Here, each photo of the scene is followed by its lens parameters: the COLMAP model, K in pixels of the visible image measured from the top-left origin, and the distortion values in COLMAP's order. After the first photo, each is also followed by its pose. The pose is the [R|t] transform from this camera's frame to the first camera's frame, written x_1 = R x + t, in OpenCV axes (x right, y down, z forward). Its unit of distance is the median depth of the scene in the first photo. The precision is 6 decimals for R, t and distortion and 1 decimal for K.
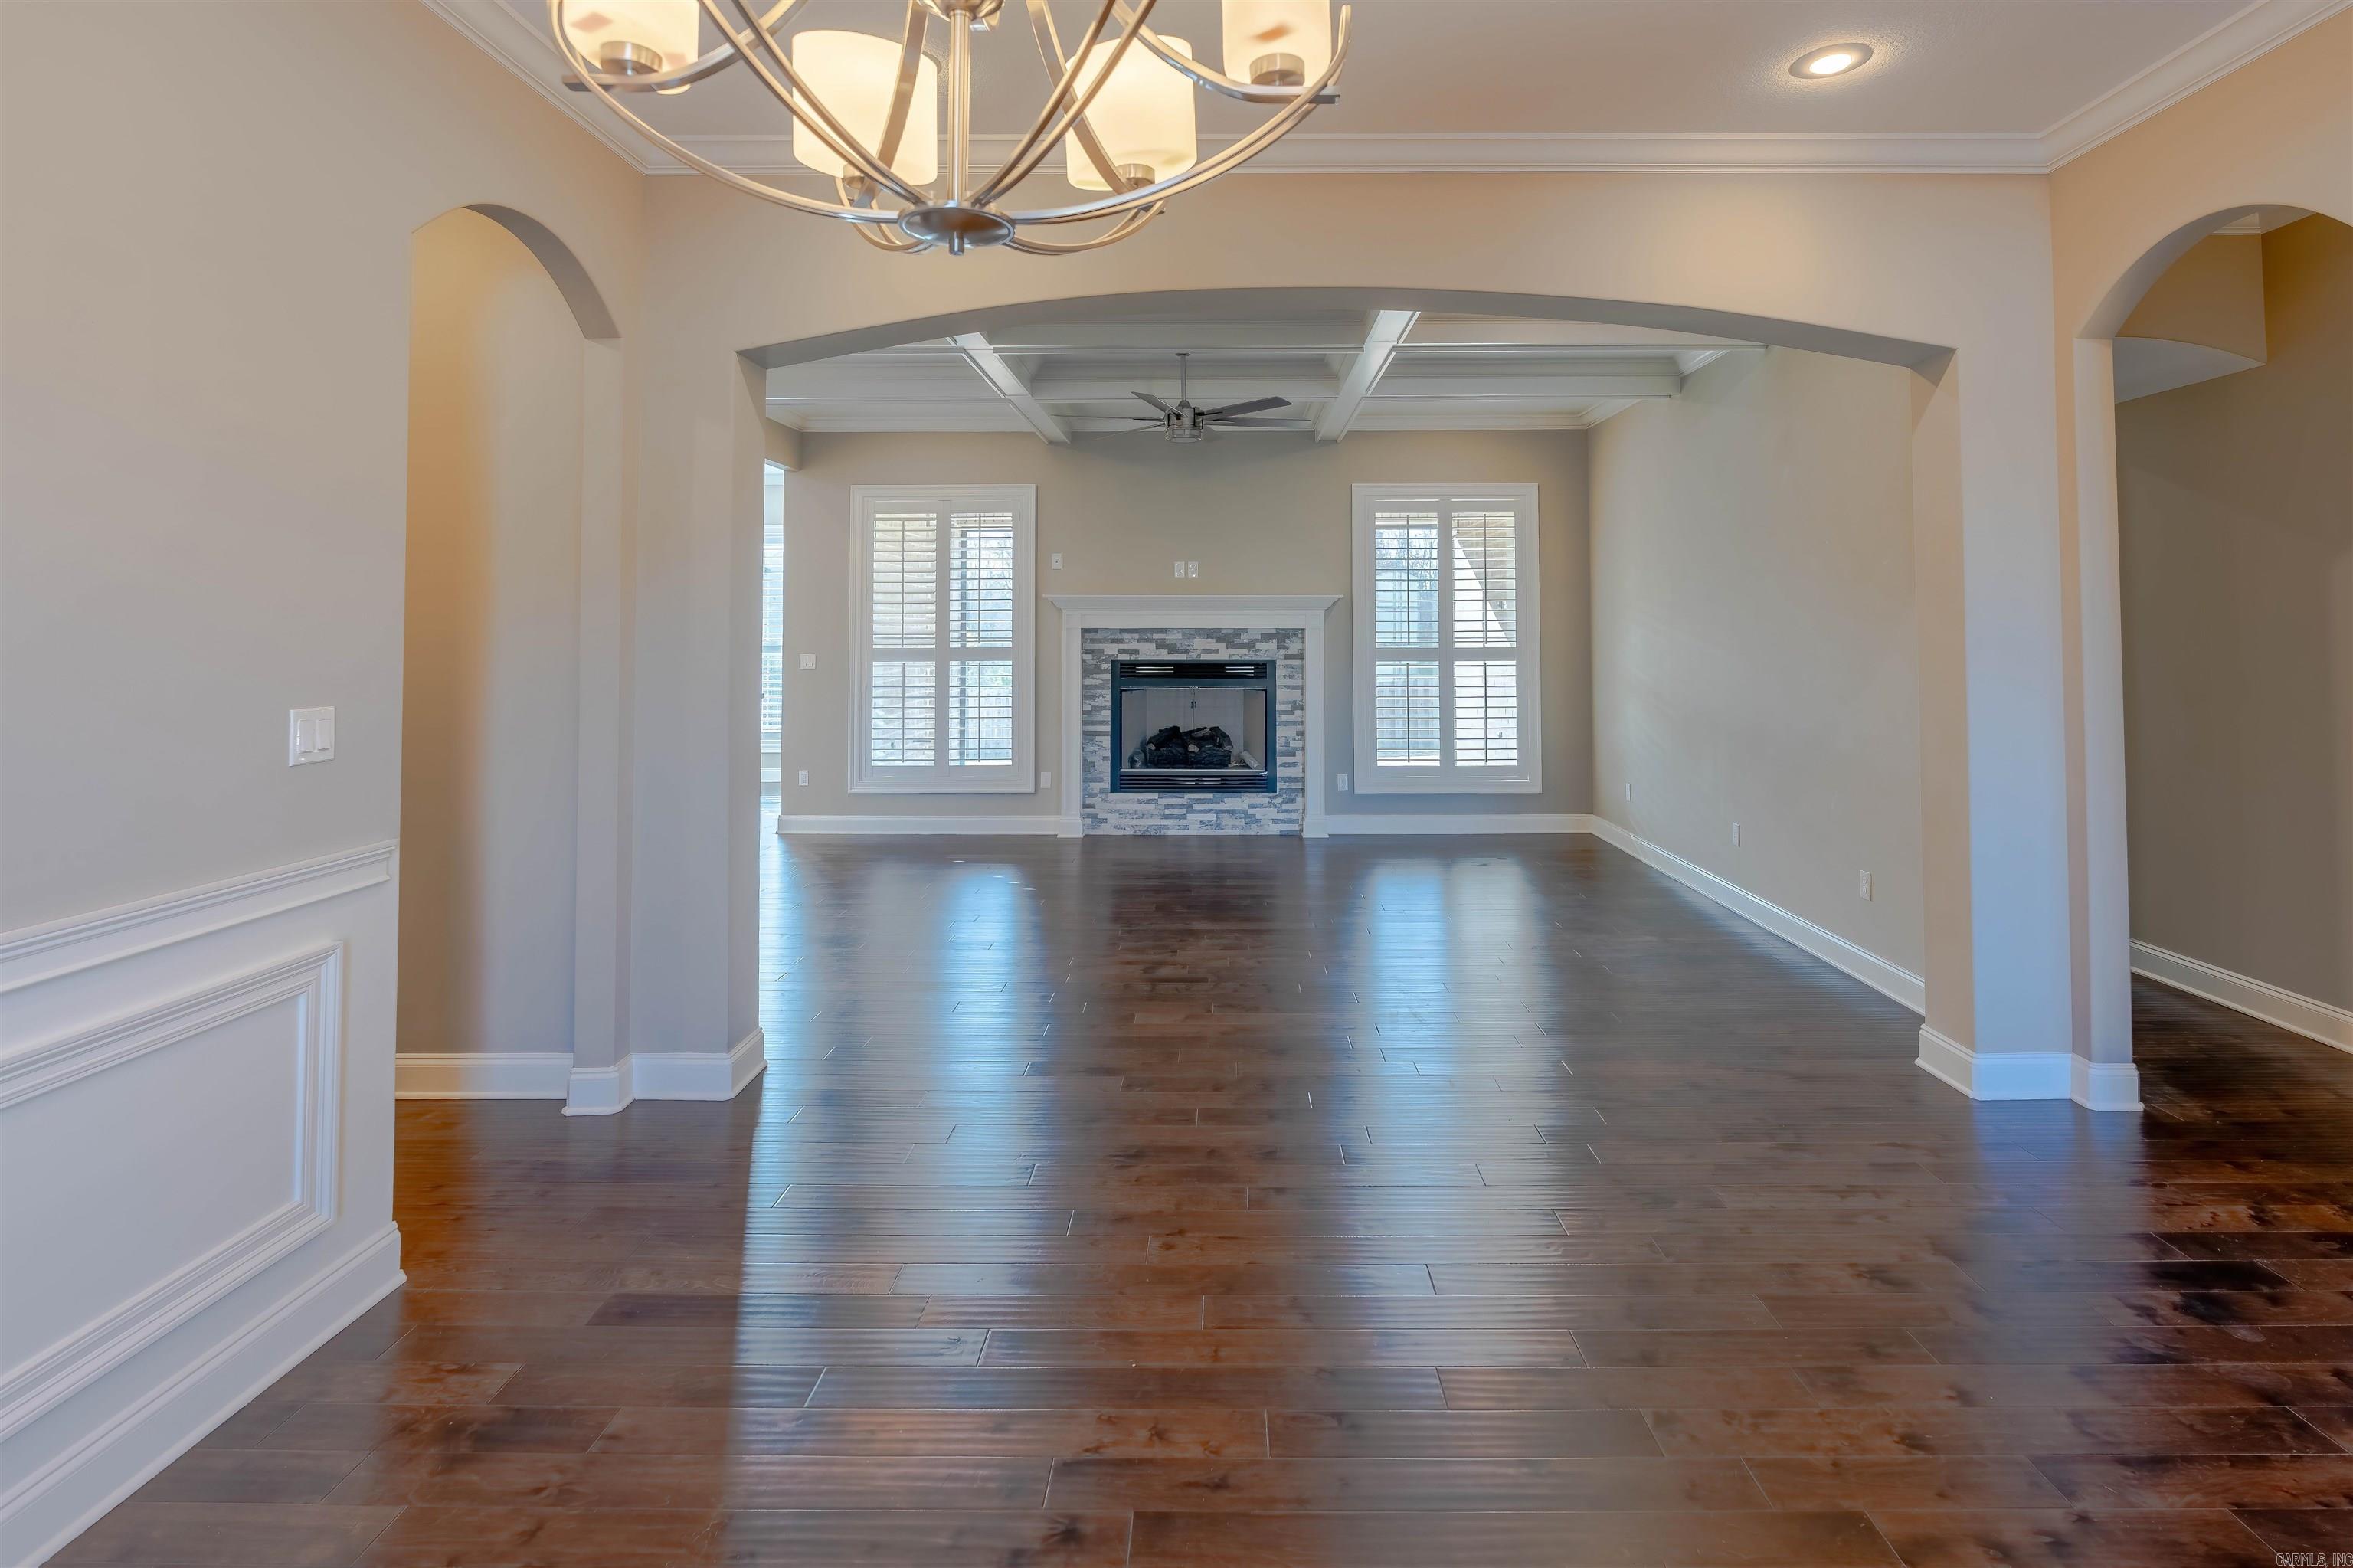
lens RADIAL K [[1153.0, 0, 1212.7], [0, 1153.0, 592.5], [0, 0, 1]] dist [-0.004797, 0.000568]
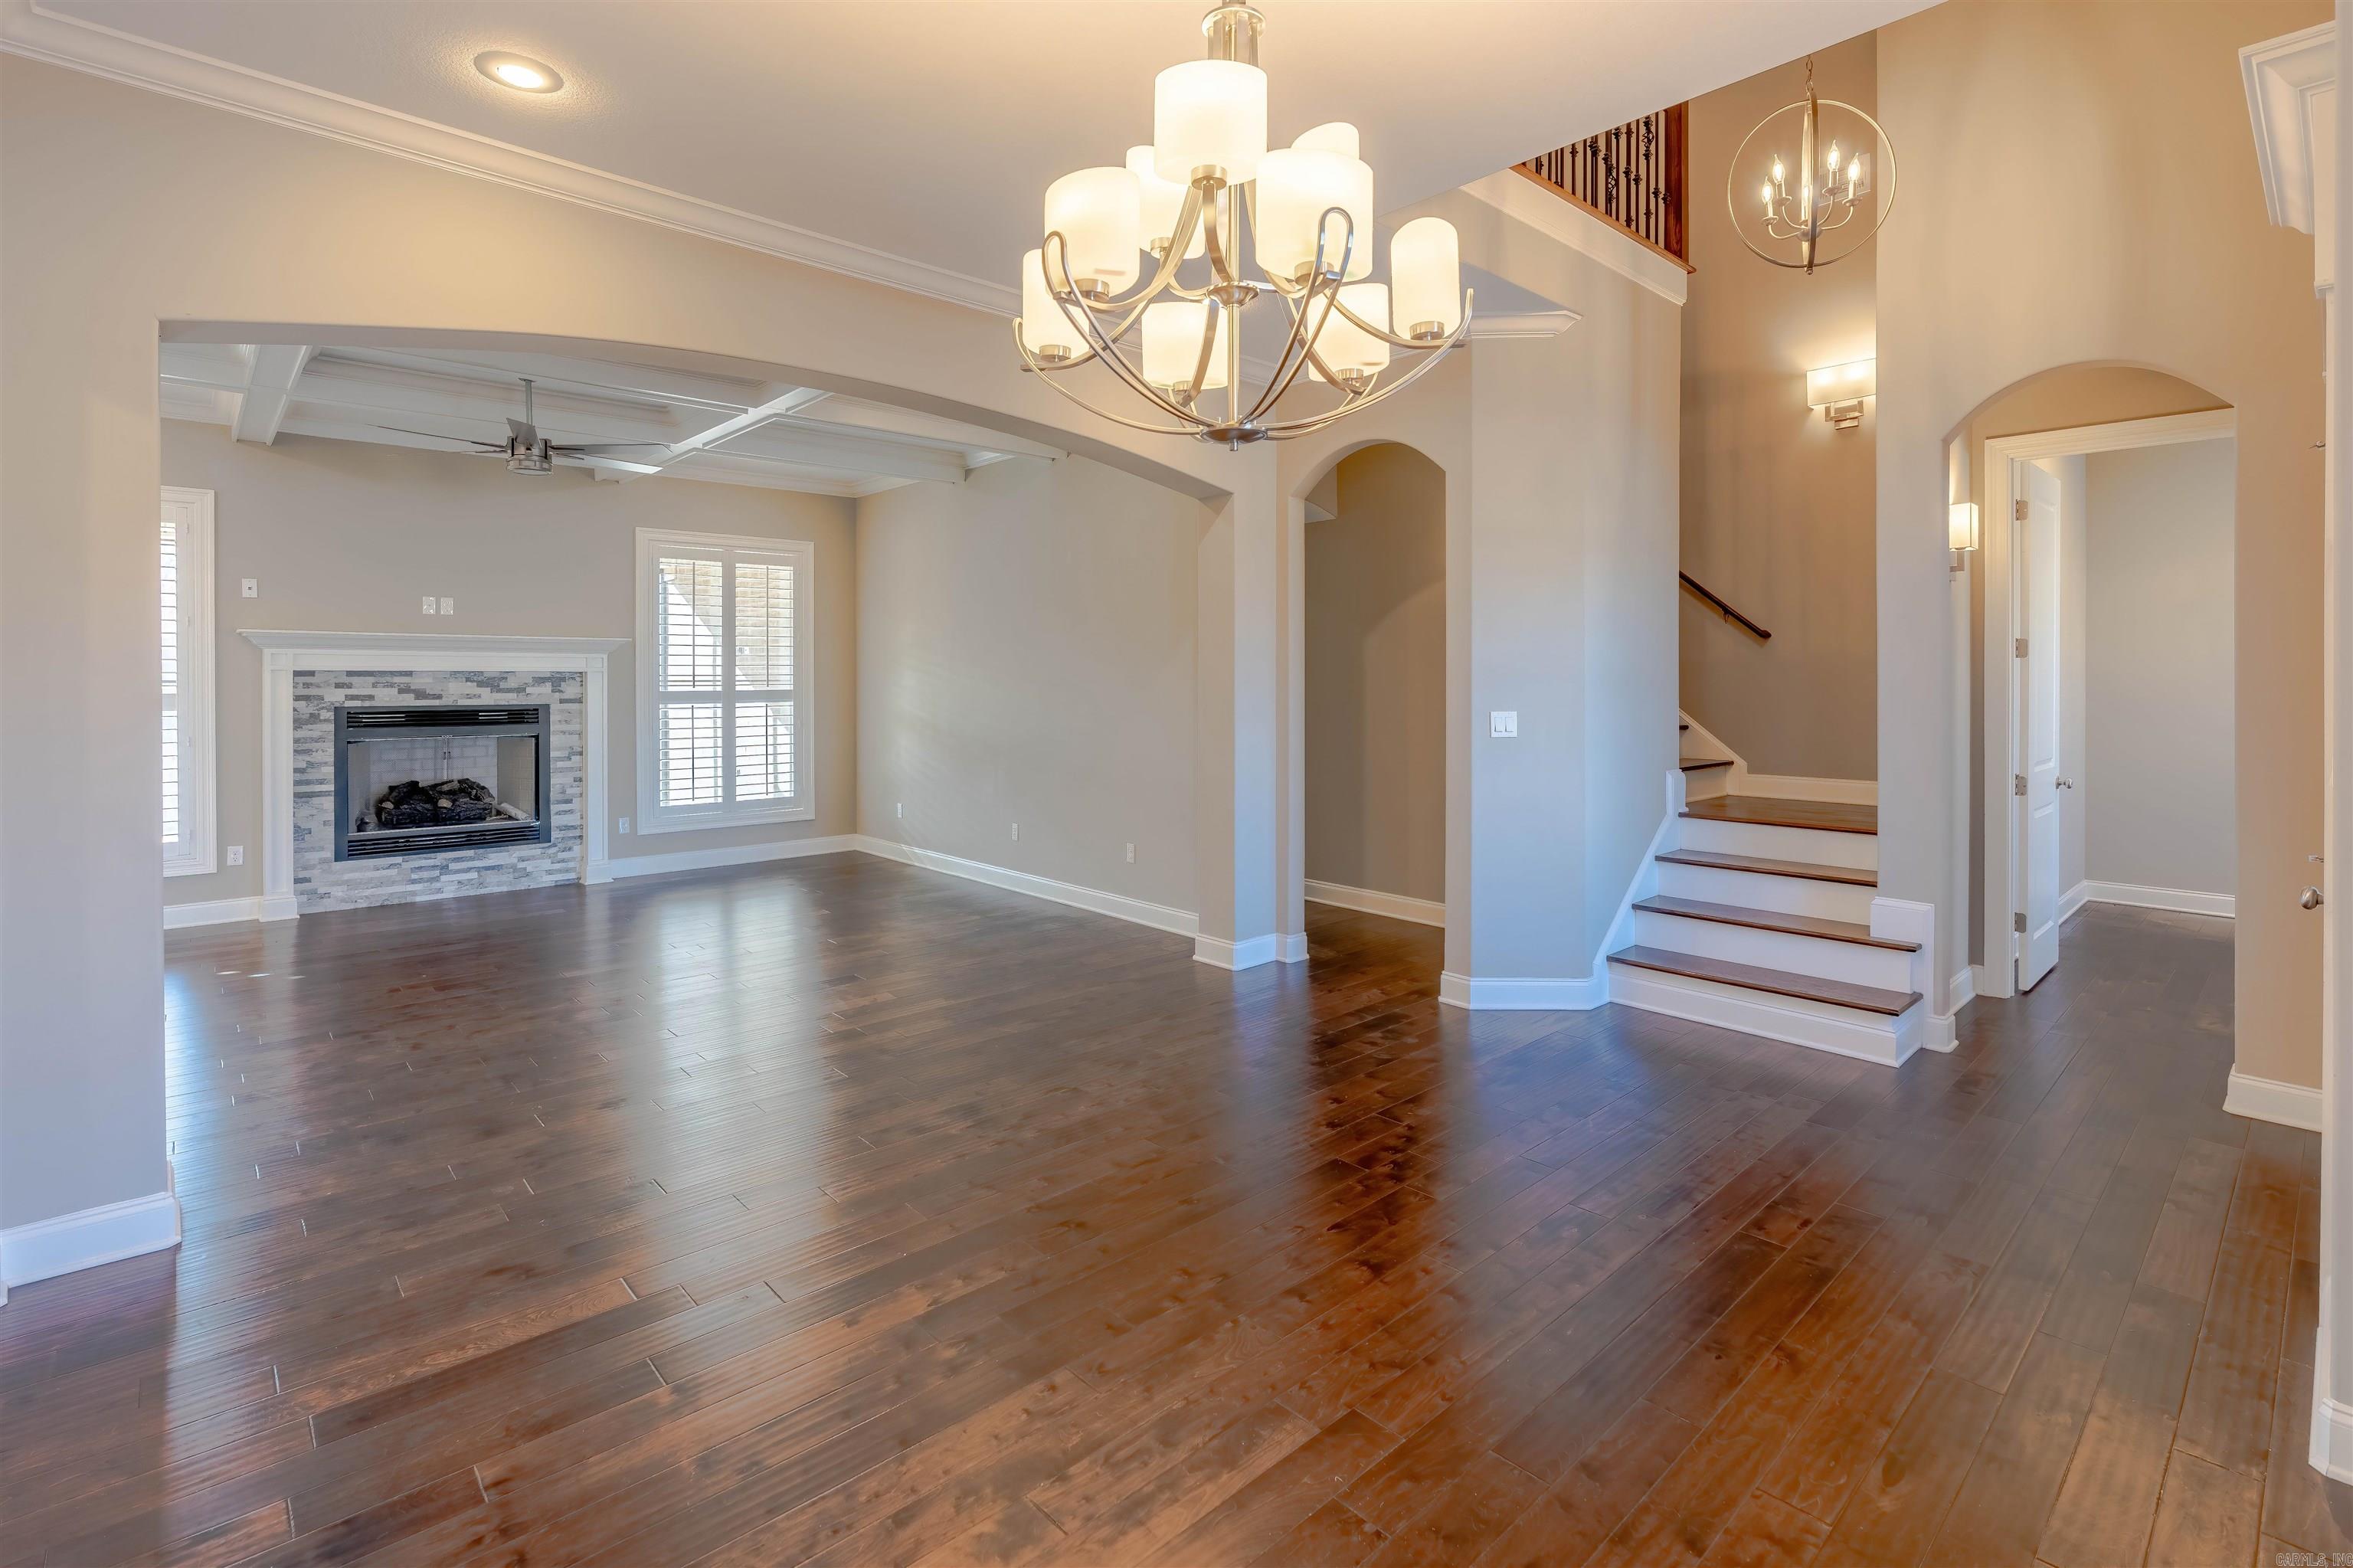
lens RADIAL K [[1102.2, 0, 1168.5], [0, 1102.2, 686.9], [0, 0, 1]] dist [-0.002967, -0.000141]
pose [[0.734173, -0.005086, 0.678944, -0.188731], [-0.025143, 0.999082, 0.034673, -0.000635], [-0.678497, -0.042527, 0.733371, -0.016671]]
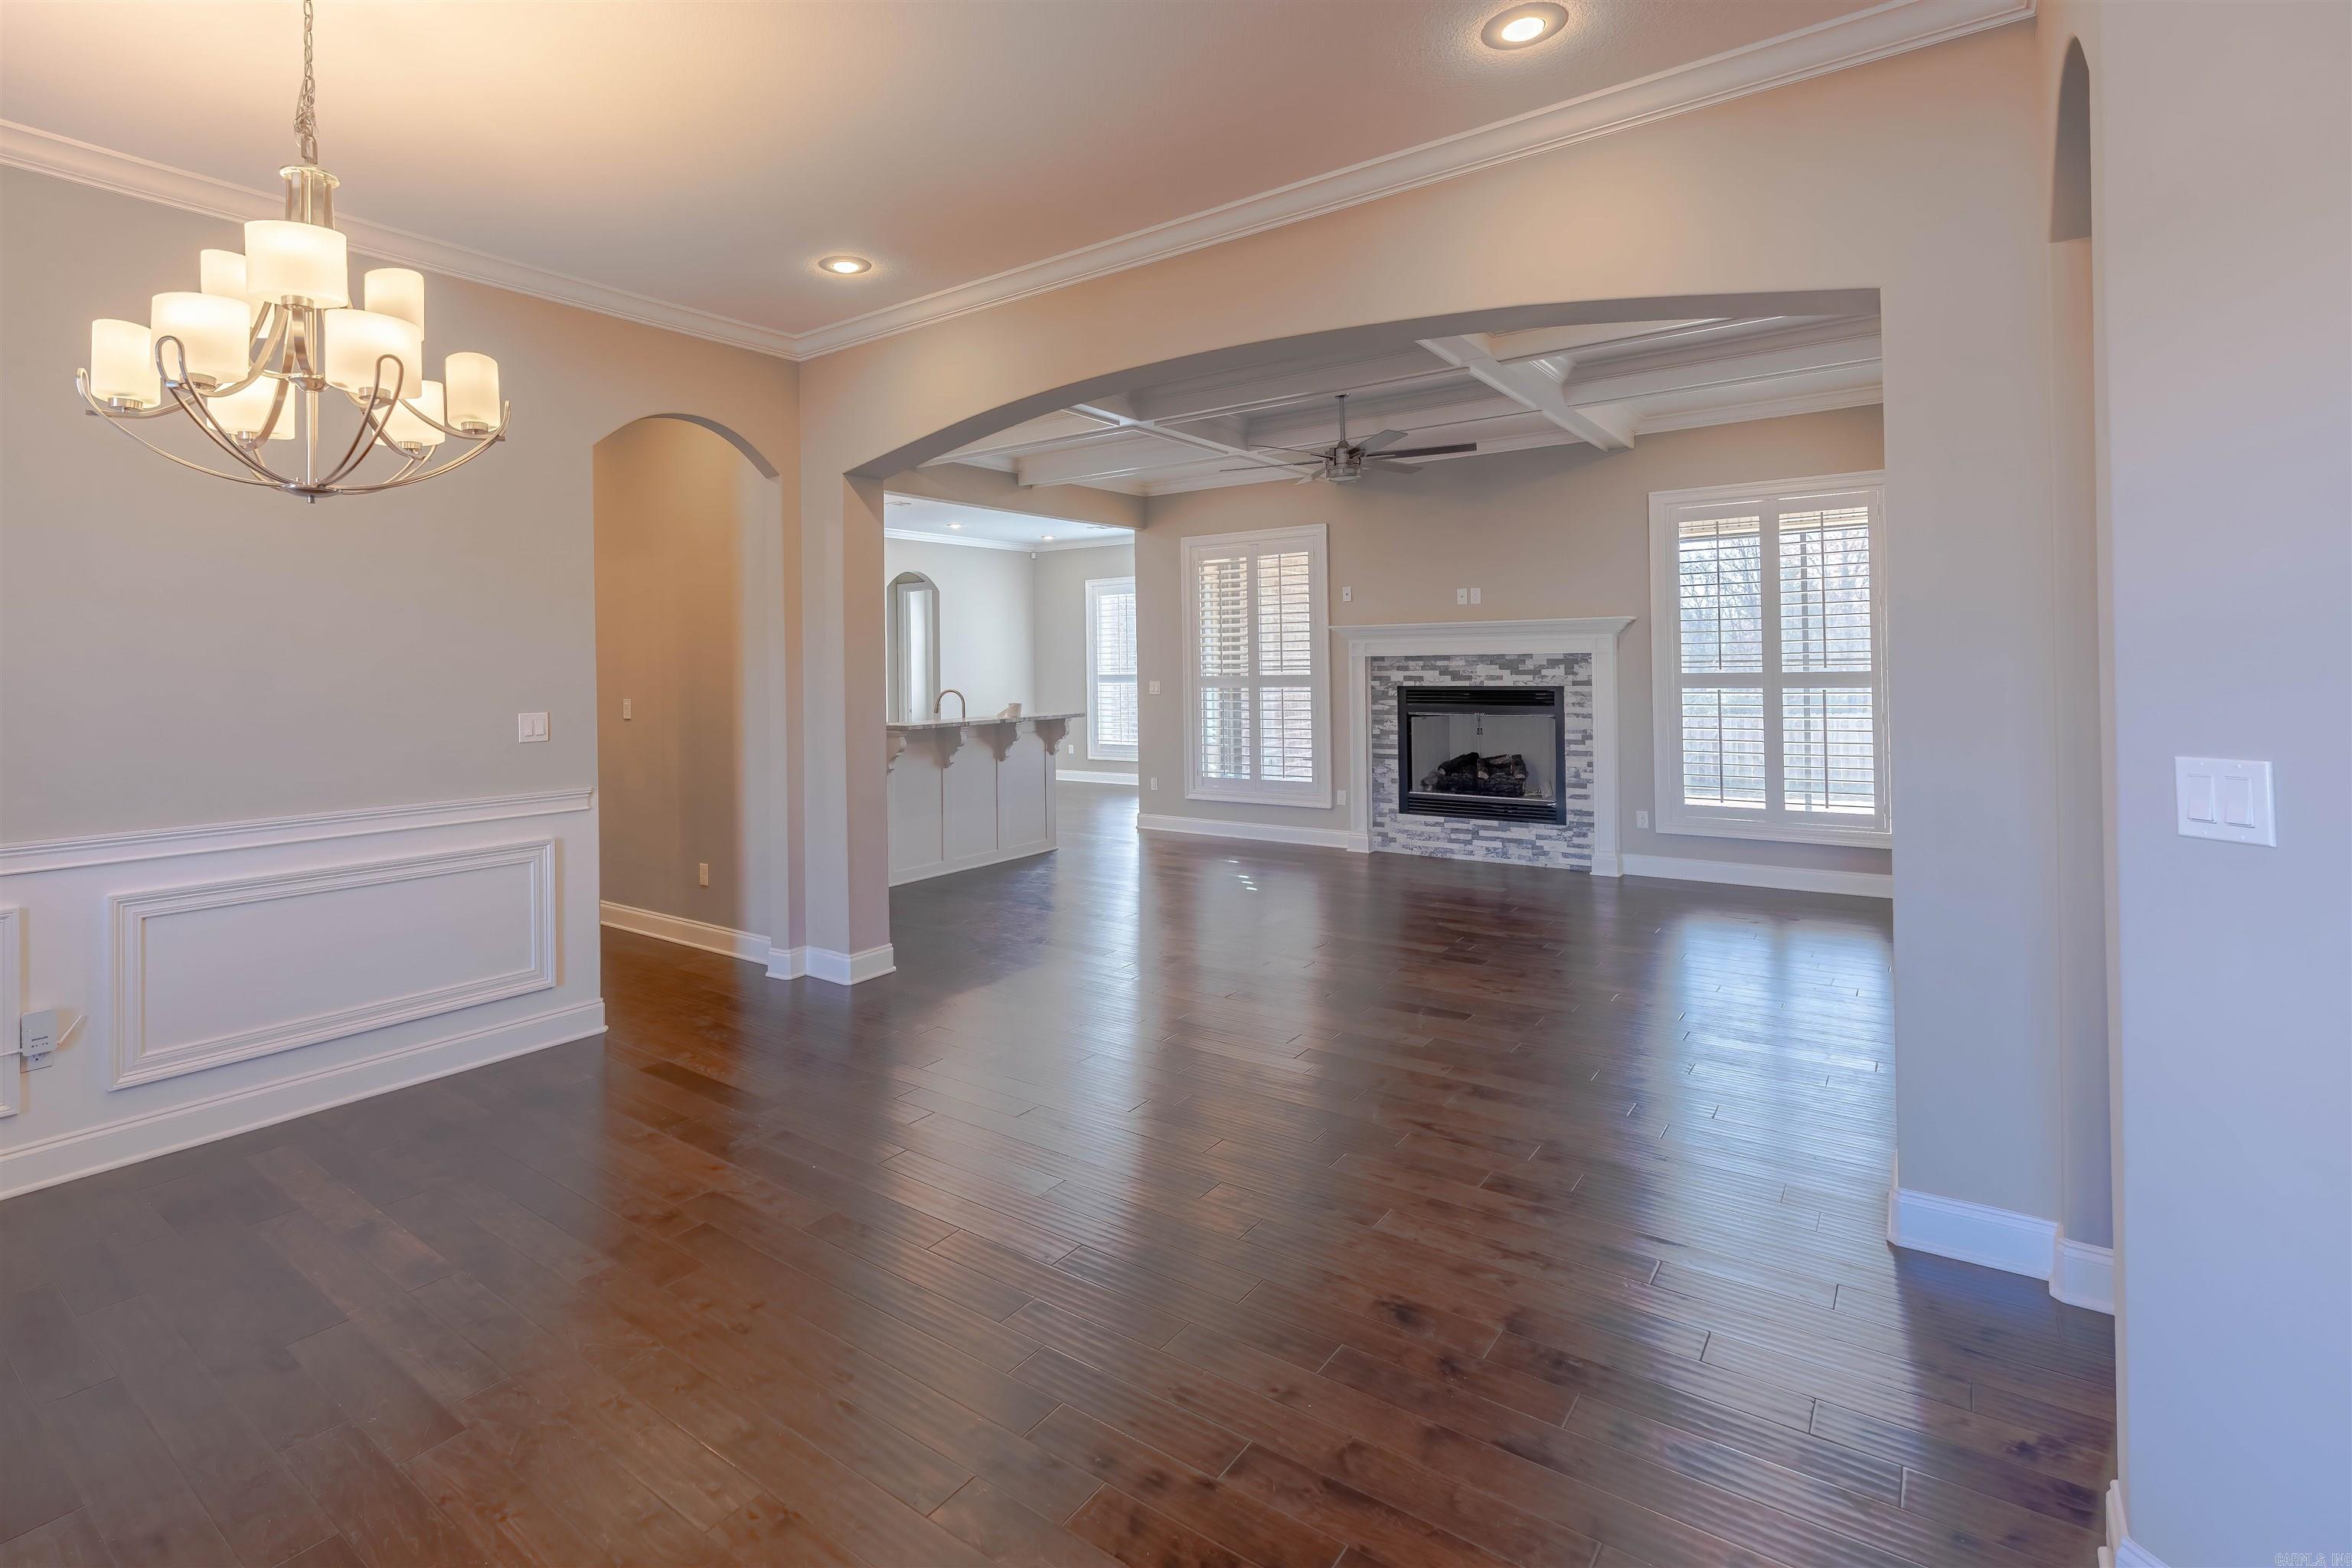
lens RADIAL K [[1117.0, 0, 1081.9], [0, 1117.0, 659.6], [0, 0, 1]] dist [-0.011087, 0.000098]
pose [[0.792976, -0.013638, -0.609101, 0.301007], [0.035151, 0.999108, 0.023393, 0.000736], [0.608238, -0.039960, 0.792748, 0.029951]]
